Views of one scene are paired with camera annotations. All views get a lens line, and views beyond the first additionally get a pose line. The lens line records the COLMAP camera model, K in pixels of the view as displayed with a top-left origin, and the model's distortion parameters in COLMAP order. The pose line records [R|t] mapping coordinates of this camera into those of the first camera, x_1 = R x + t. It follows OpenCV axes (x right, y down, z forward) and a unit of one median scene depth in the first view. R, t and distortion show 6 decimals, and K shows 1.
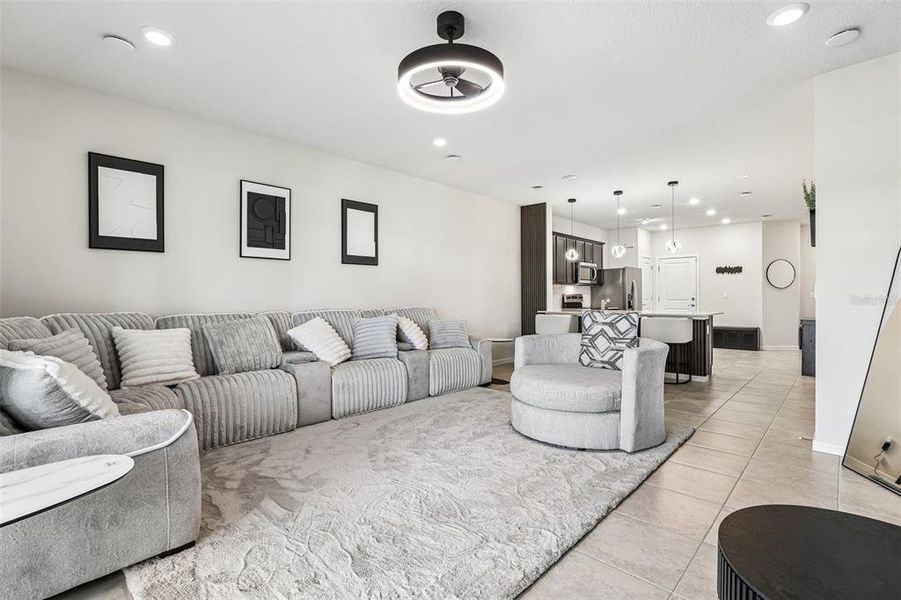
lens RADIAL K [[437.0, 0, 450.5], [0, 437.0, 300.0], [0, 0, 1]] dist [-0.001736, -0.000077]
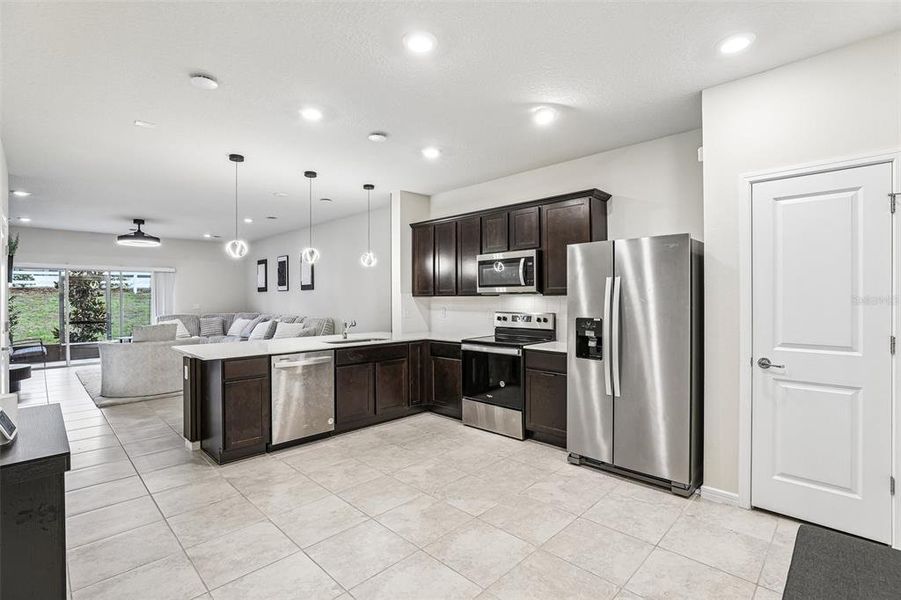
lens RADIAL K [[415.5, 0, 450.5], [0, 415.5, 300.0], [0, 0, 1]] dist [-0.001891, 0.000105]
pose [[-0.049067, 0.006616, -0.998774, 0.768298], [-0.006970, 0.999951, 0.006967, -0.030558], [0.998771, 0.007303, -0.049018, 0.917332]]
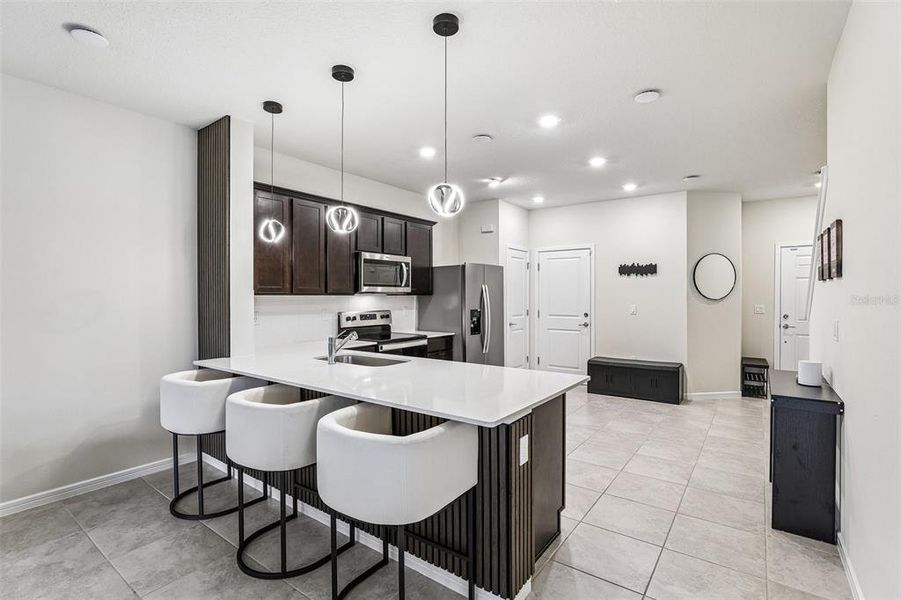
lens RADIAL K [[415.5, 0, 450.5], [0, 415.5, 300.0], [0, 0, 1]] dist [-0.001891, 0.000105]
pose [[0.995085, -0.001441, 0.099017, 0.326325], [0.001446, 0.999999, 0.000025, -0.026753], [-0.099017, 0.000118, 0.995086, 0.454079]]
